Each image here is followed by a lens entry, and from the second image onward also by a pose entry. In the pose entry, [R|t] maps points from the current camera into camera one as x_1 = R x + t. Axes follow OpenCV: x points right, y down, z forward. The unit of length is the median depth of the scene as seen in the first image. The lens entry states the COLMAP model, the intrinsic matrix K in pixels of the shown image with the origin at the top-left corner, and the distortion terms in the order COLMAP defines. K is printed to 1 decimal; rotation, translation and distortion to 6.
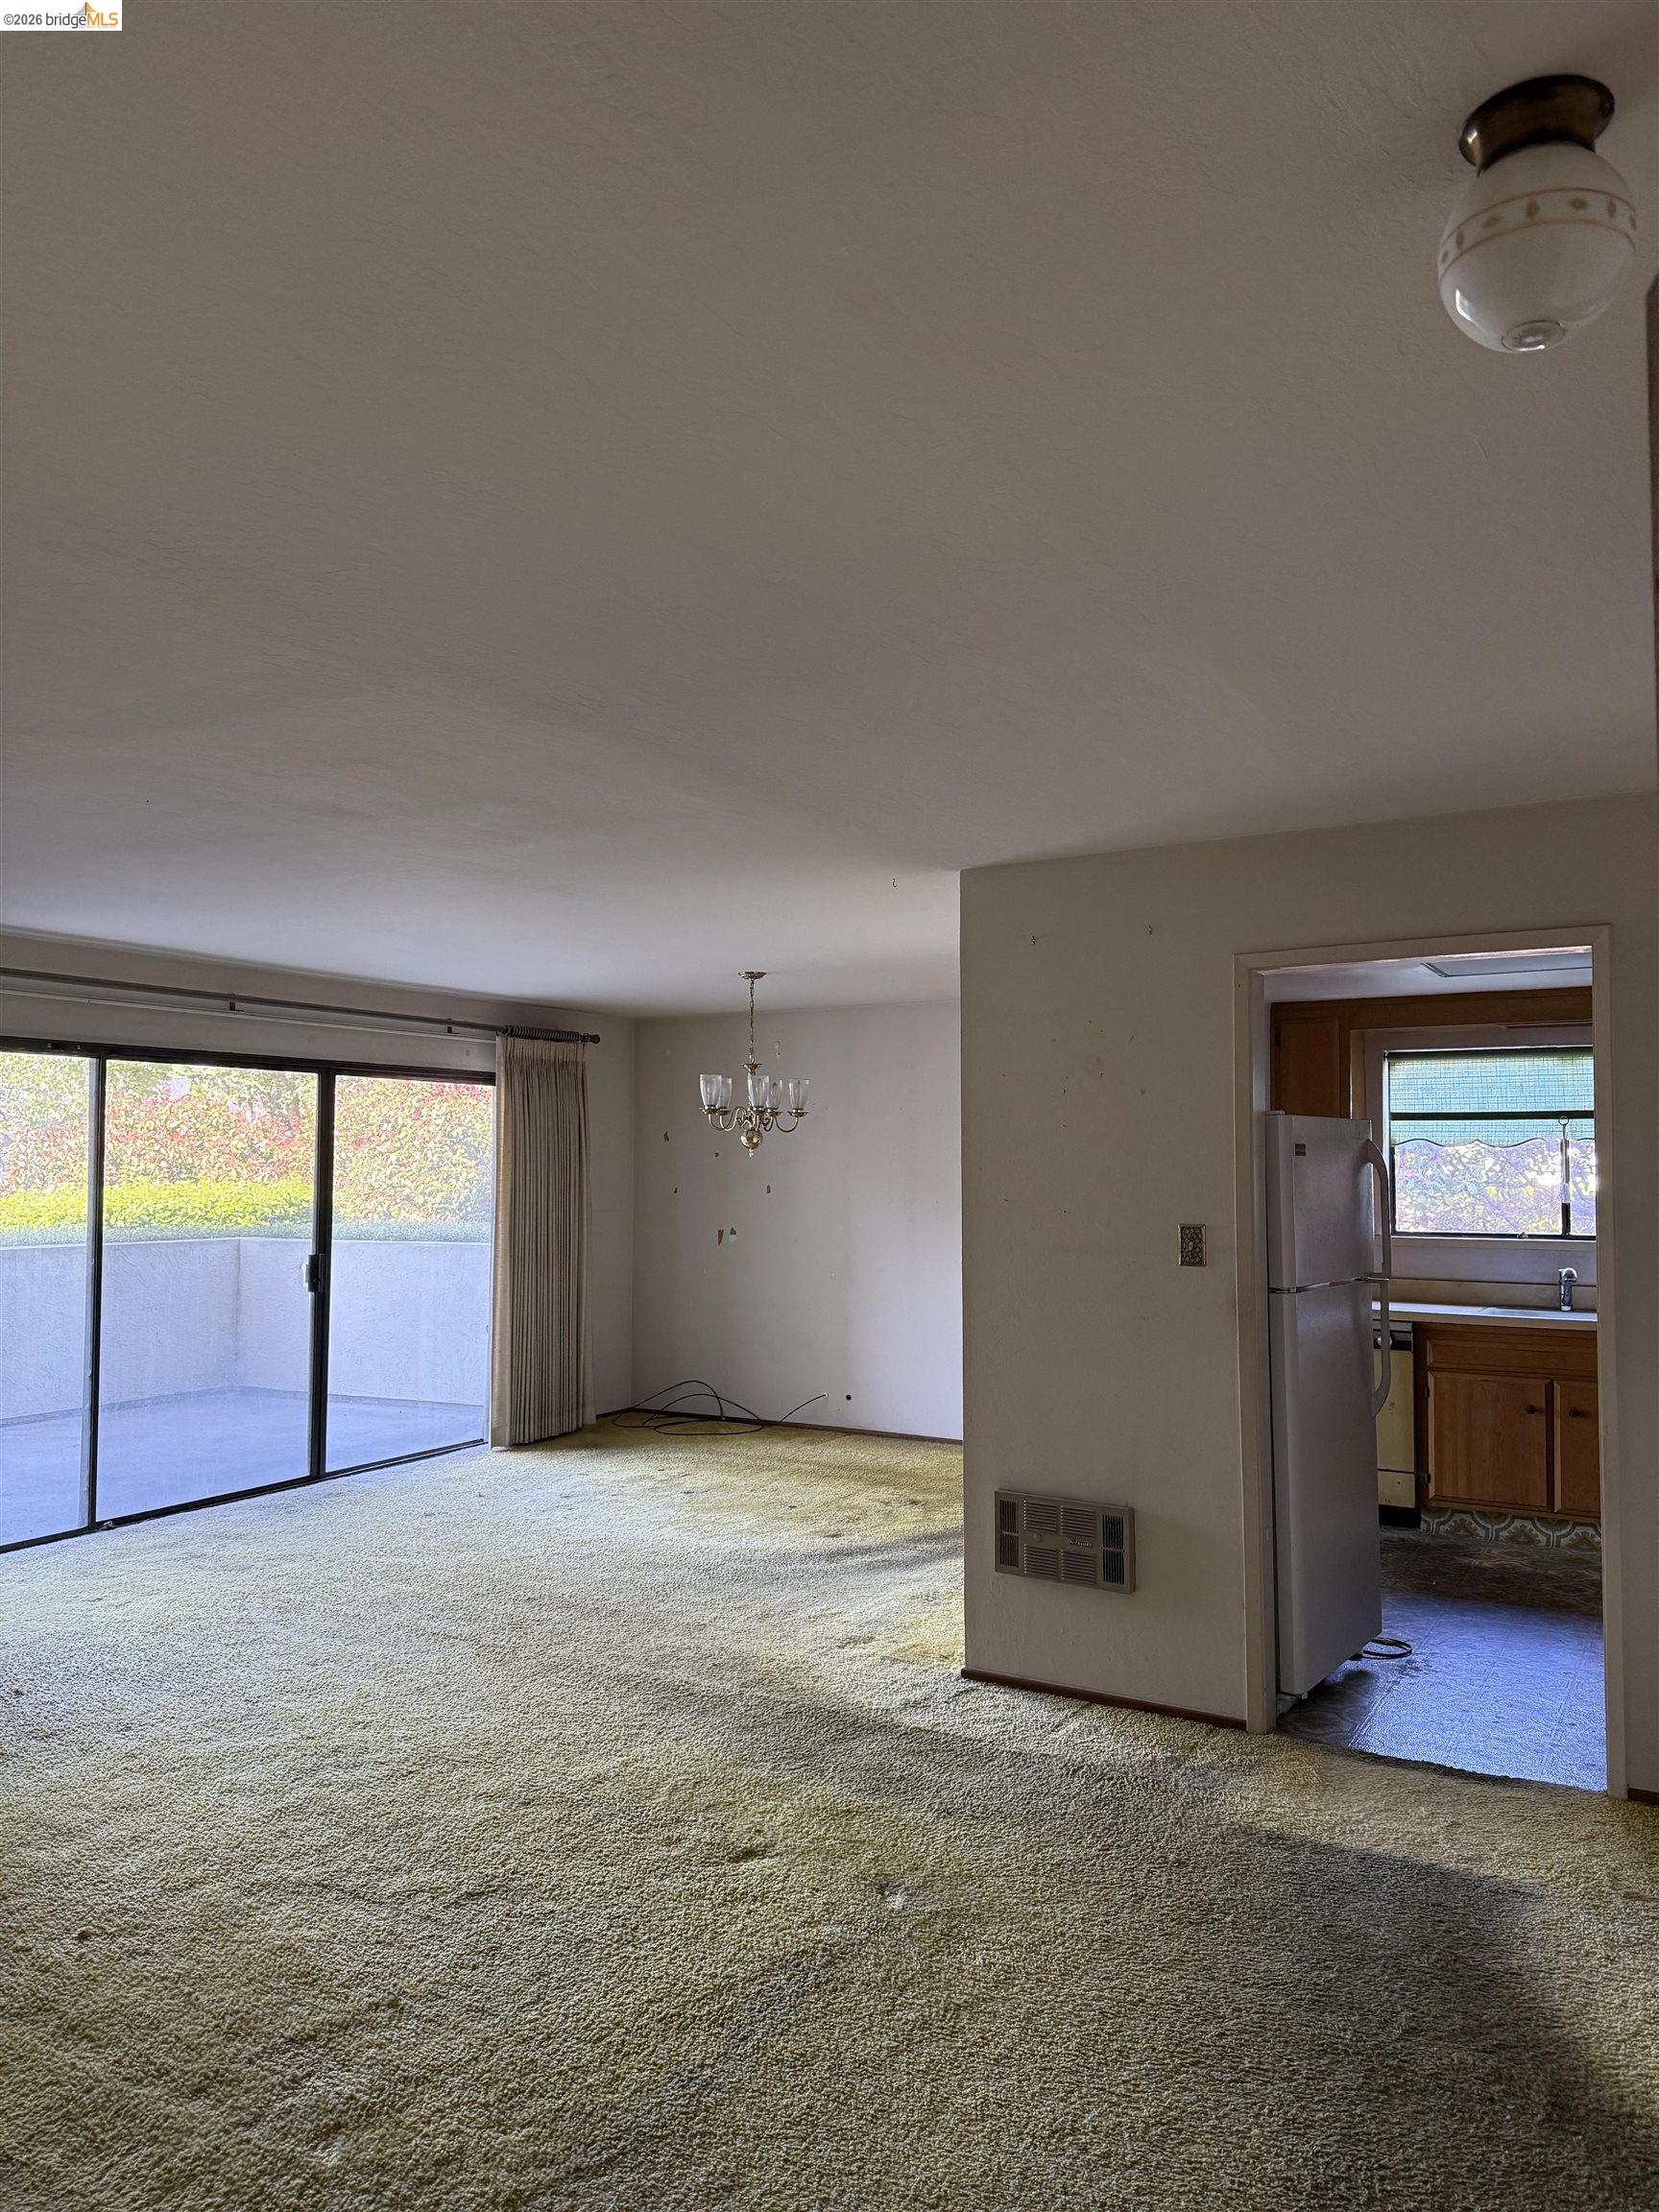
lens RADIAL K [[1549.5, 0, 838.2], [0, 1549.5, 1093.9], [0, 0, 1]] dist [0.026244, -0.030557]
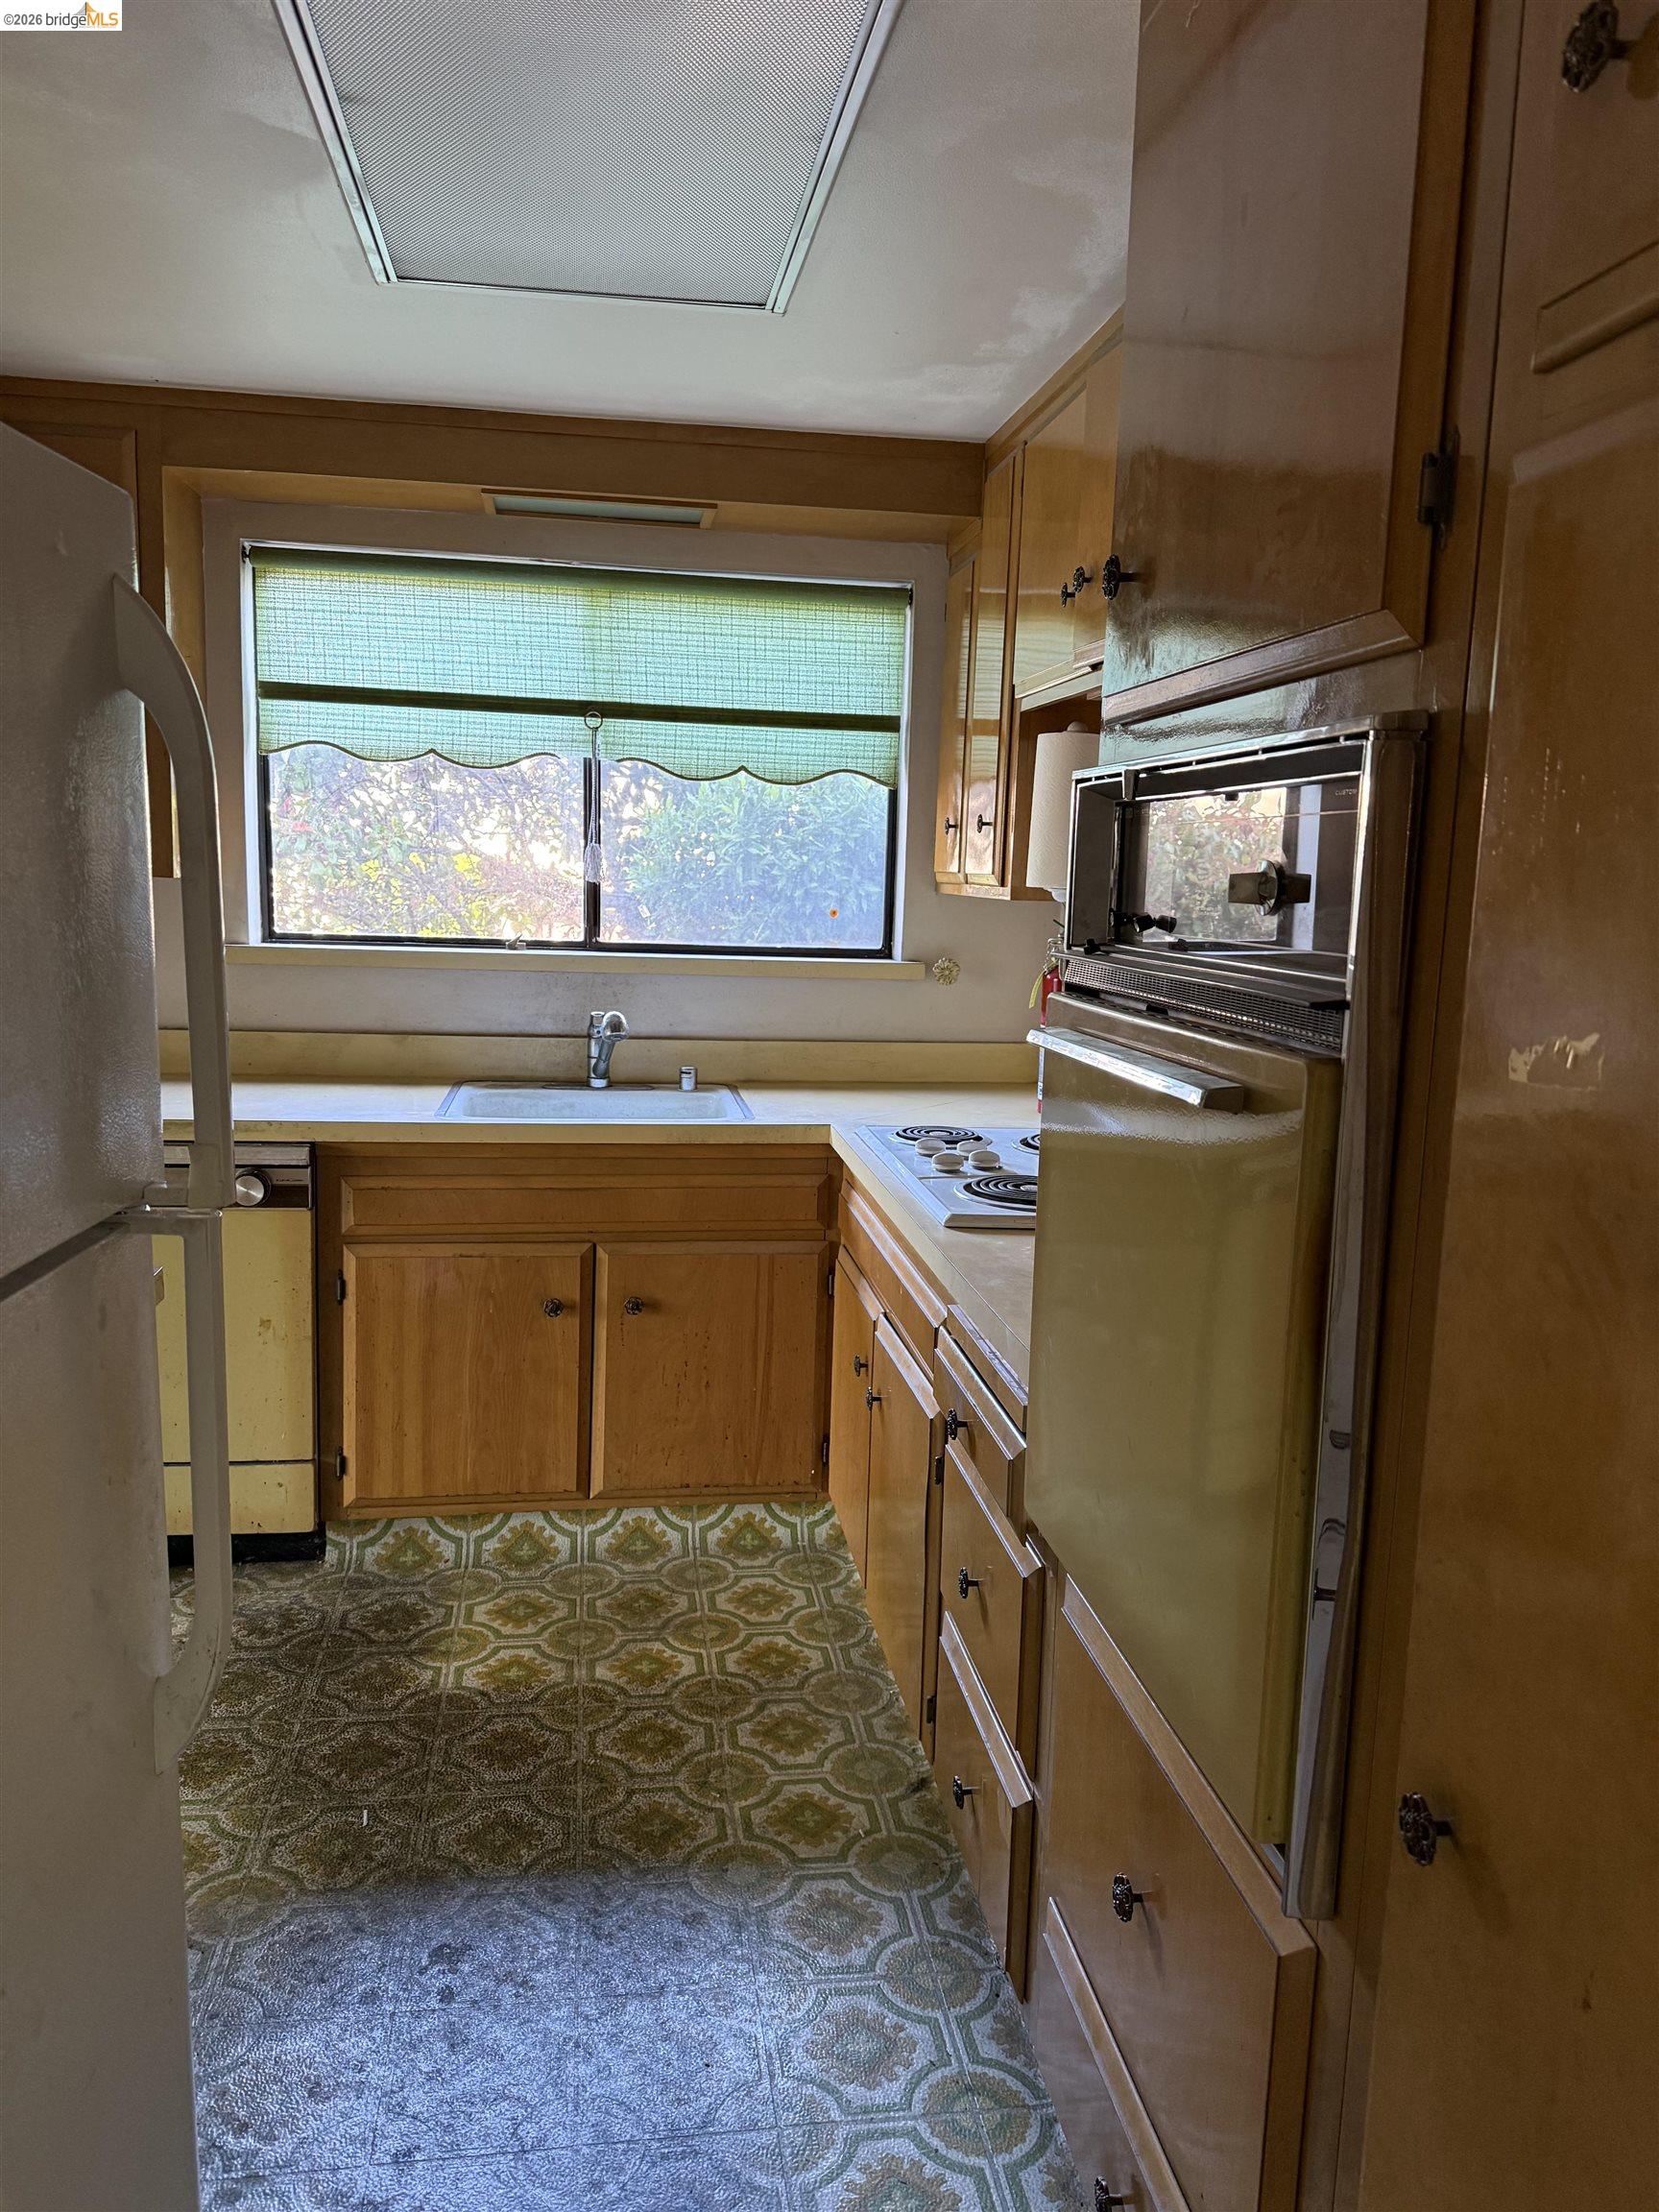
lens RADIAL K [[1549.5, 0, 838.2], [0, 1549.5, 1093.9], [0, 0, 1]] dist [0.026244, -0.030557]
pose [[0.774267, -0.070958, 0.628868, 0.086017], [-0.062439, 0.980281, 0.187486, 0.016443], [-0.629771, -0.184430, 0.754568, 0.236838]]
